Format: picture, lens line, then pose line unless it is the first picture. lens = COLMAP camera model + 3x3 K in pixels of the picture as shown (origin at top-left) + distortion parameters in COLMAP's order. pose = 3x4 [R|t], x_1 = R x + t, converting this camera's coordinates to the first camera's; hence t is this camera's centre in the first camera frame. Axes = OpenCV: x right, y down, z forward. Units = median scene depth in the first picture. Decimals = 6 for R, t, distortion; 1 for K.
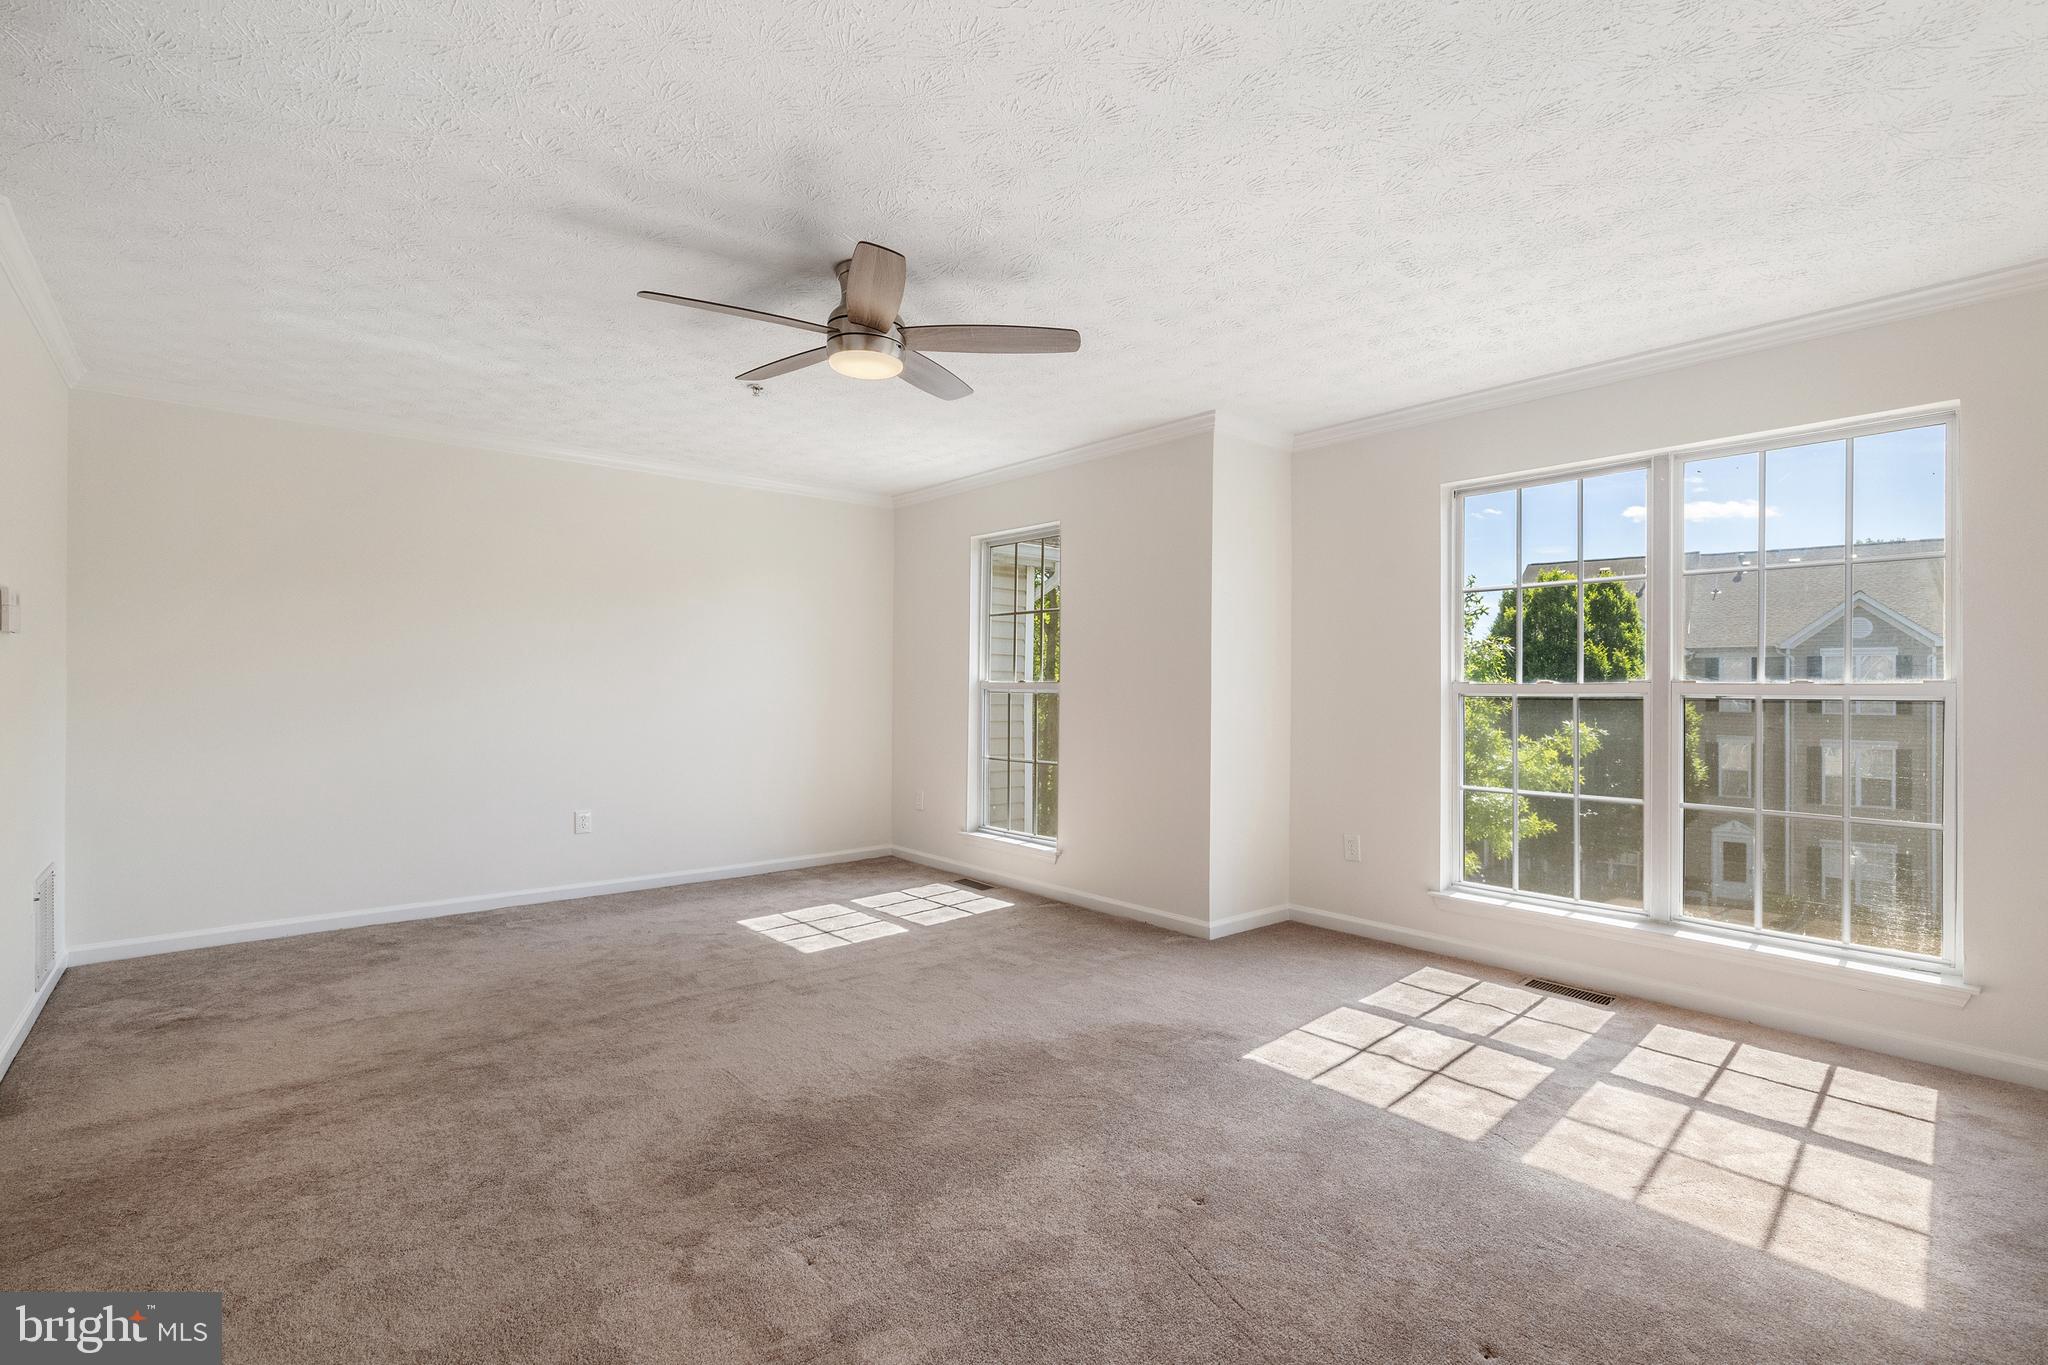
lens RADIAL K [[950.1, 0, 1016.9], [0, 950.1, 683.3], [0, 0, 1]] dist [0.000398, 0.000389]
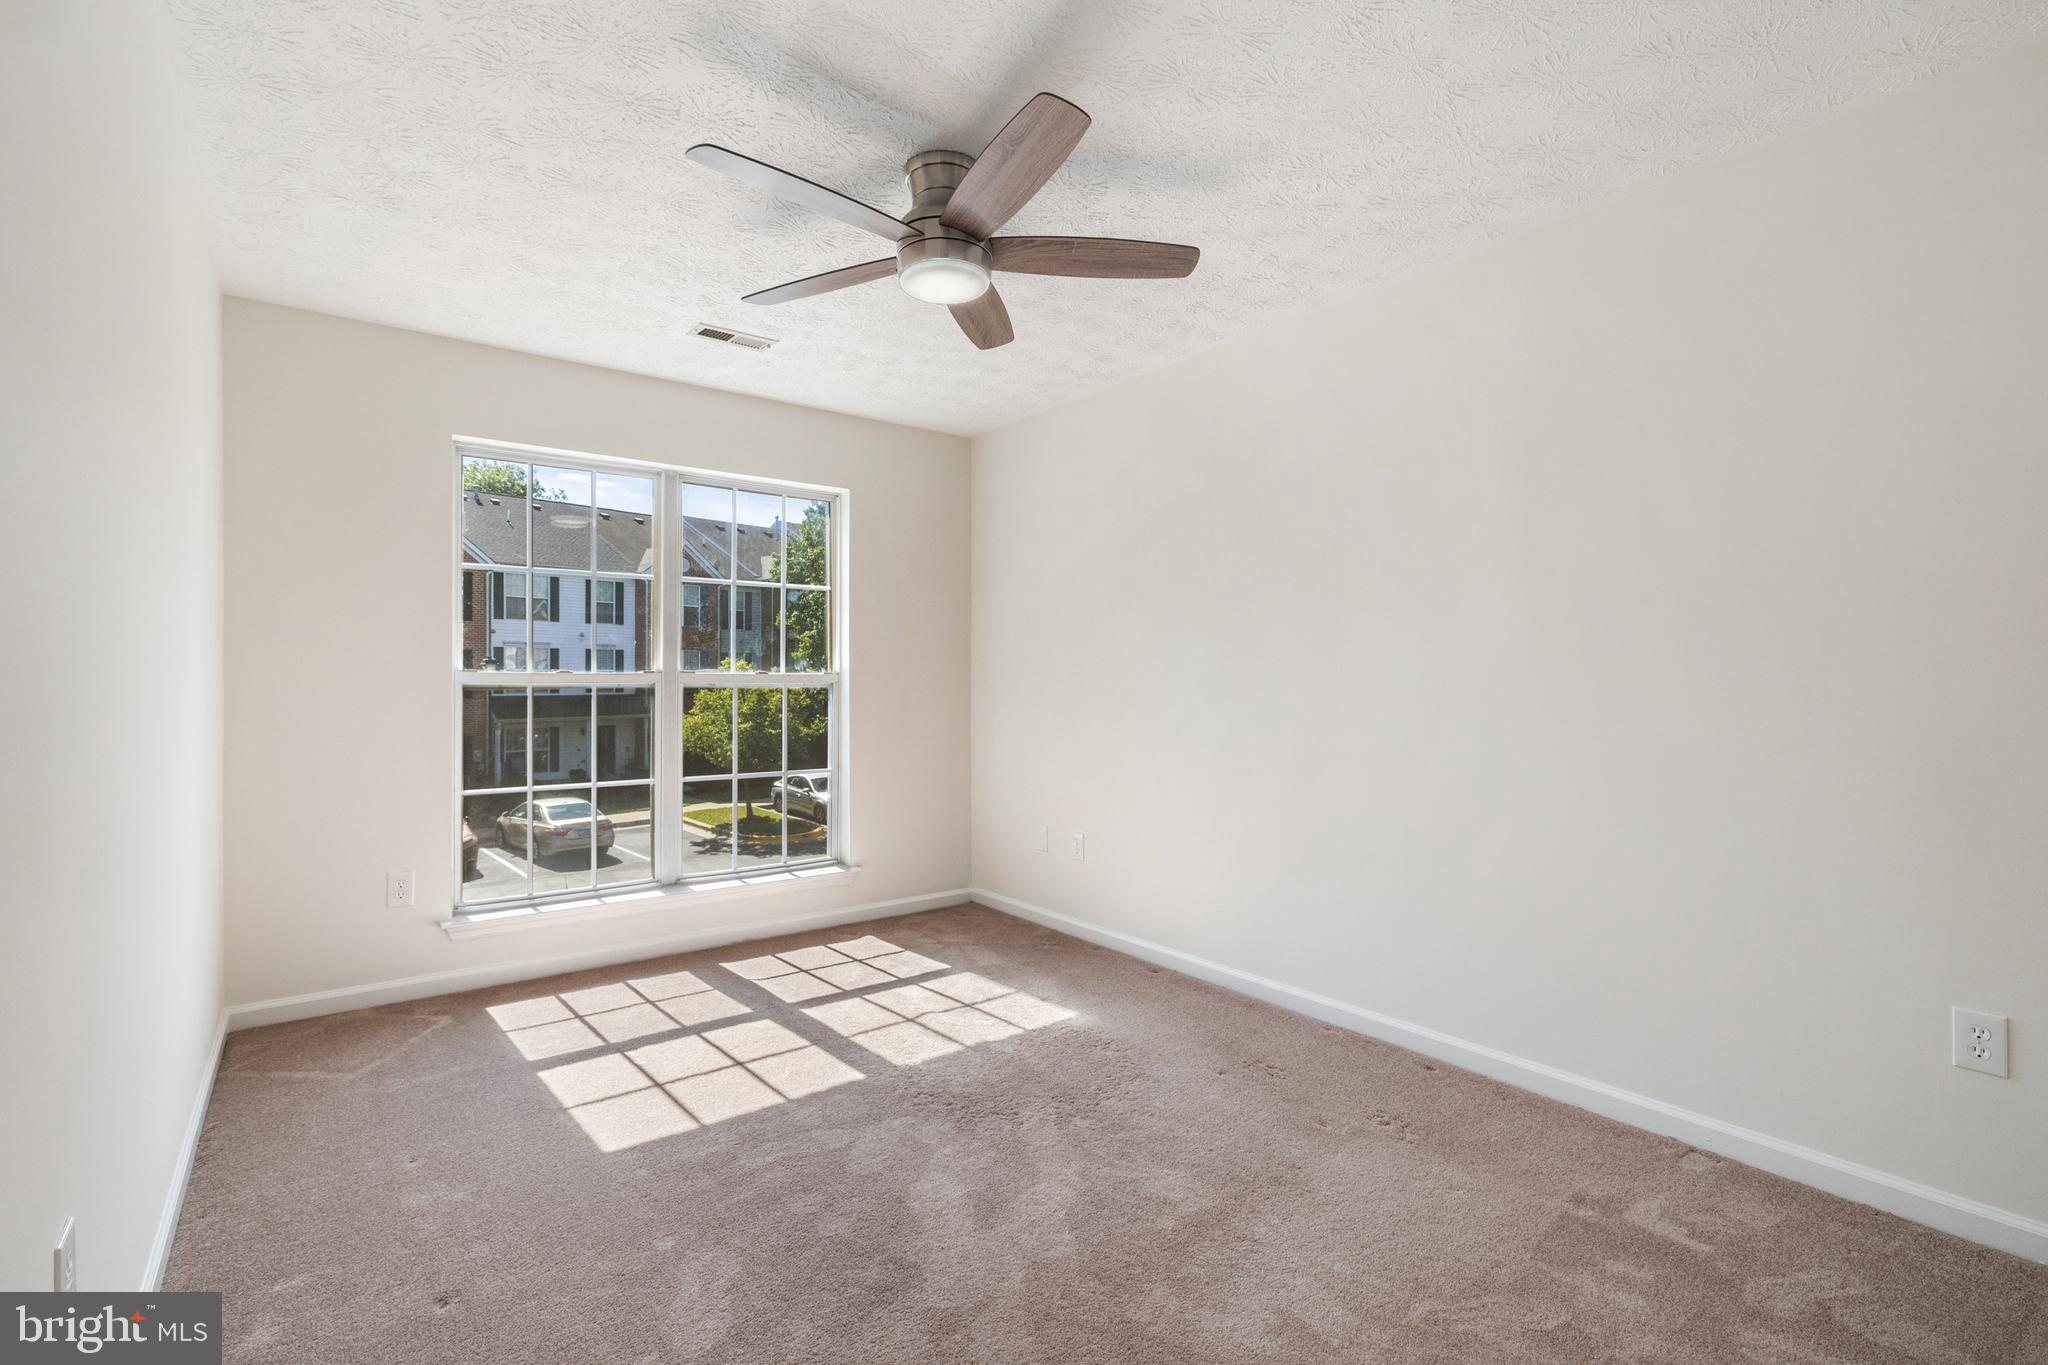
lens RADIAL K [[950.1, 0, 1044.0], [0, 950.1, 671.2], [0, 0, 1]] dist [0.000398, 0.000389]
pose [[0.033021, 0.003096, 0.999450, -0.411005], [-0.002770, 0.999992, -0.003007, -0.001656], [-0.999451, -0.002669, 0.033030, 0.482151]]
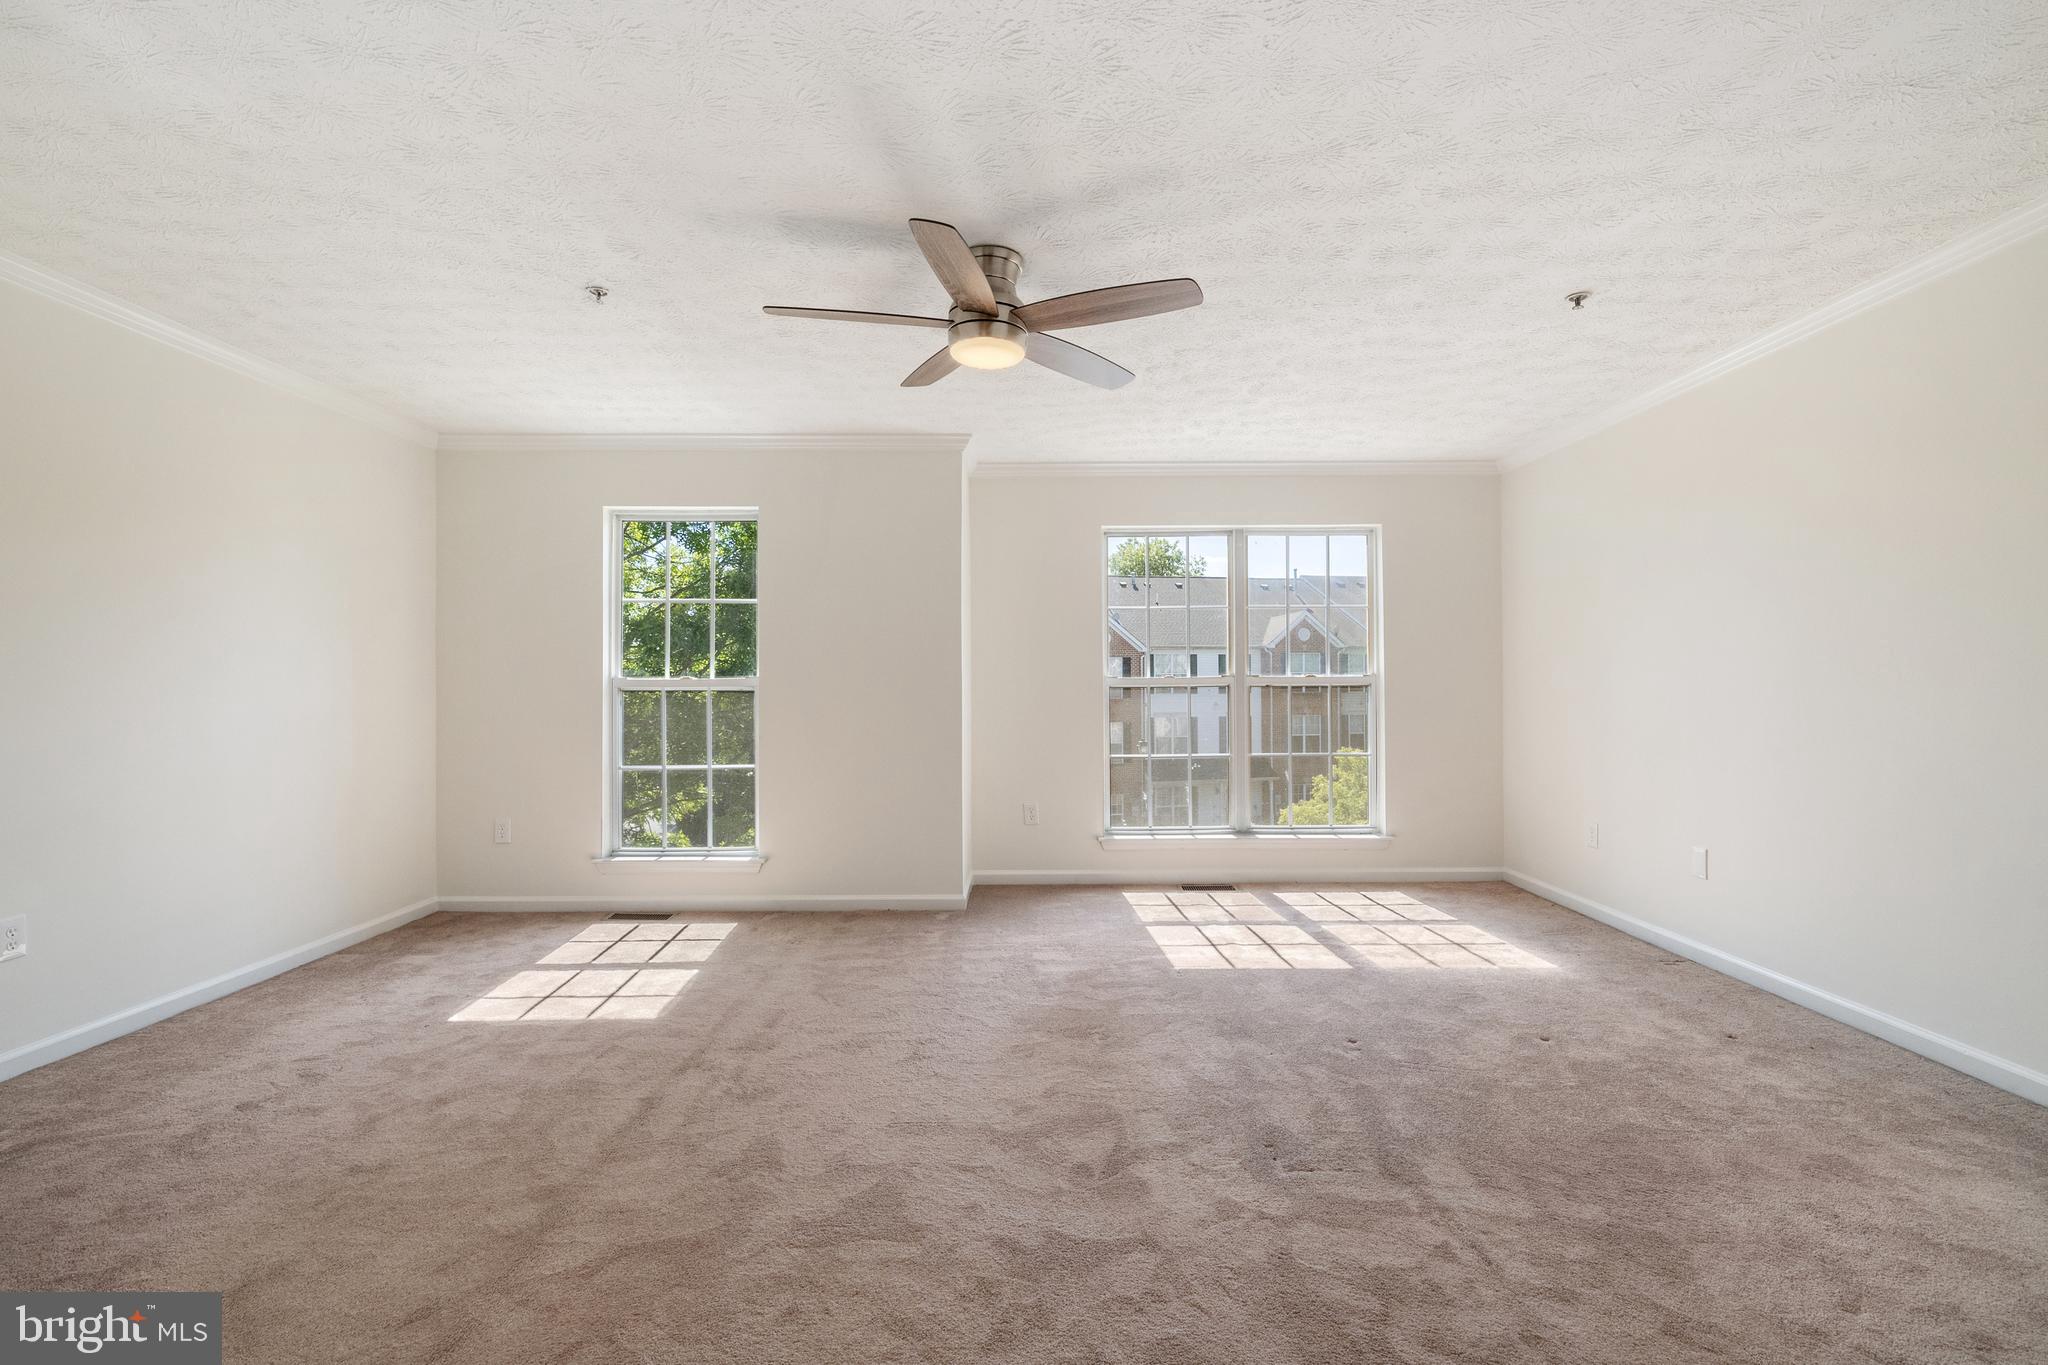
lens RADIAL K [[950.1, 0, 1050.5], [0, 950.1, 671.3], [0, 0, 1]] dist [0.000398, 0.000389]
pose [[0.628097, 0.001757, 0.778133, -0.669575], [0.004715, 0.999970, -0.006064, -0.000611], [-0.778120, 0.007478, 0.628071, 0.253799]]
